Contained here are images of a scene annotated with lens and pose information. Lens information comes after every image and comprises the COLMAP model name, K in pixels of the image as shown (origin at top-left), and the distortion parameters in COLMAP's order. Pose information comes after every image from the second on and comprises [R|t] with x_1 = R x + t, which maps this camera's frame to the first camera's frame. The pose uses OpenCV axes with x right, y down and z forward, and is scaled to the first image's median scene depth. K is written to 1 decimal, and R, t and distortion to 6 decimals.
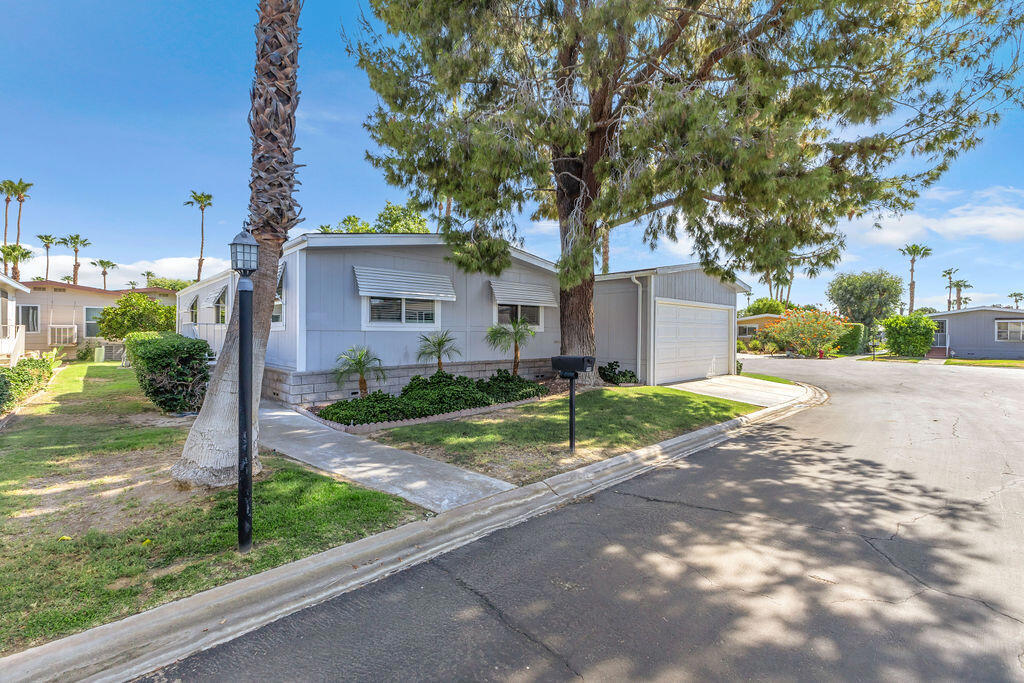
lens RADIAL K [[438.9, 0, 520.9], [0, 438.9, 335.8], [0, 0, 1]] dist [0.014133, -0.007462]
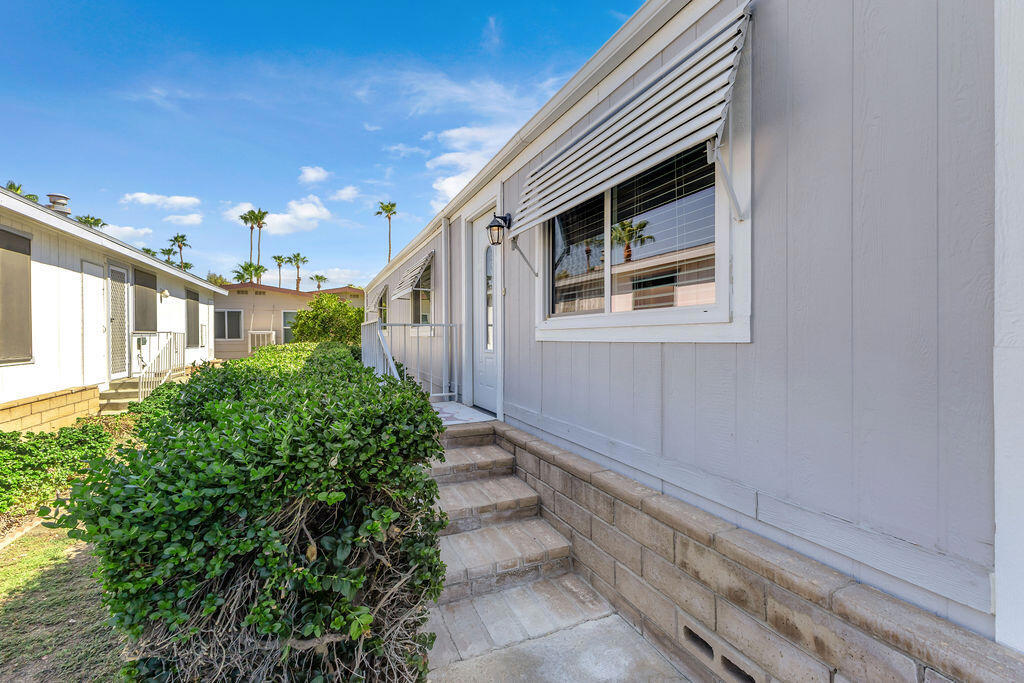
lens RADIAL K [[434.2, 0, 512.0], [0, 434.2, 339.8], [0, 0, 1]] dist [0.014739, 0.000112]
pose [[0.939048, -0.005388, -0.343743, -0.248152], [0.007084, 0.999968, 0.003679, -0.006452], [0.343713, -0.005890, 0.939056, 0.337181]]
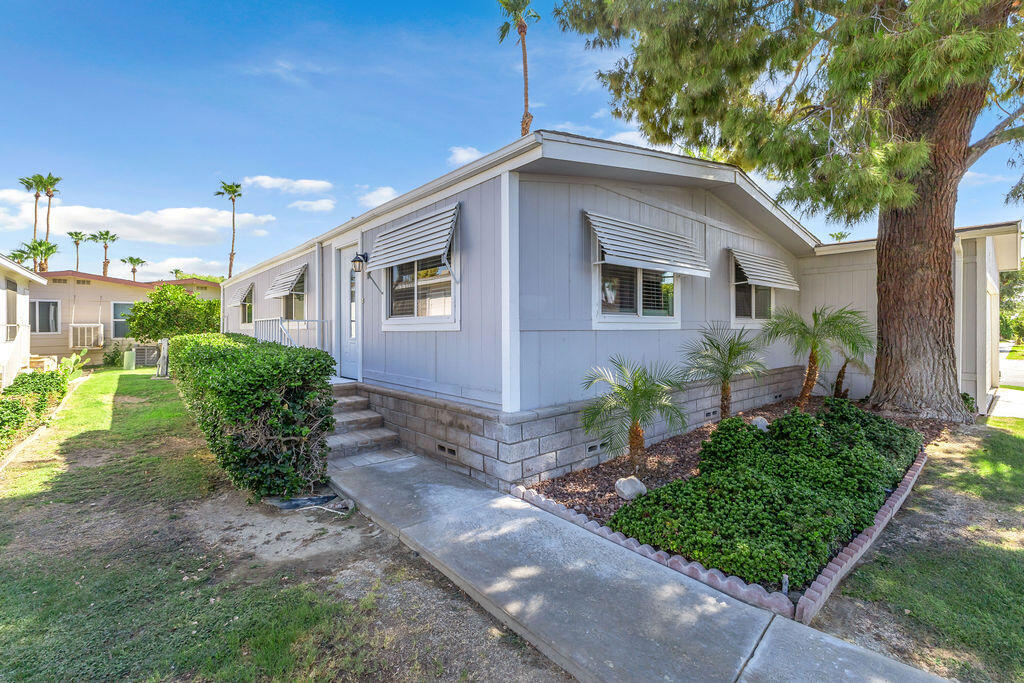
lens RADIAL K [[443.0, 0, 515.2], [0, 443.0, 327.9], [0, 0, 1]] dist [0.002372, 0.000079]
pose [[0.998929, -0.008012, -0.045567, -0.192863], [0.007691, 0.999944, -0.007223, -0.004744], [0.045622, 0.006865, 0.998935, 0.201638]]
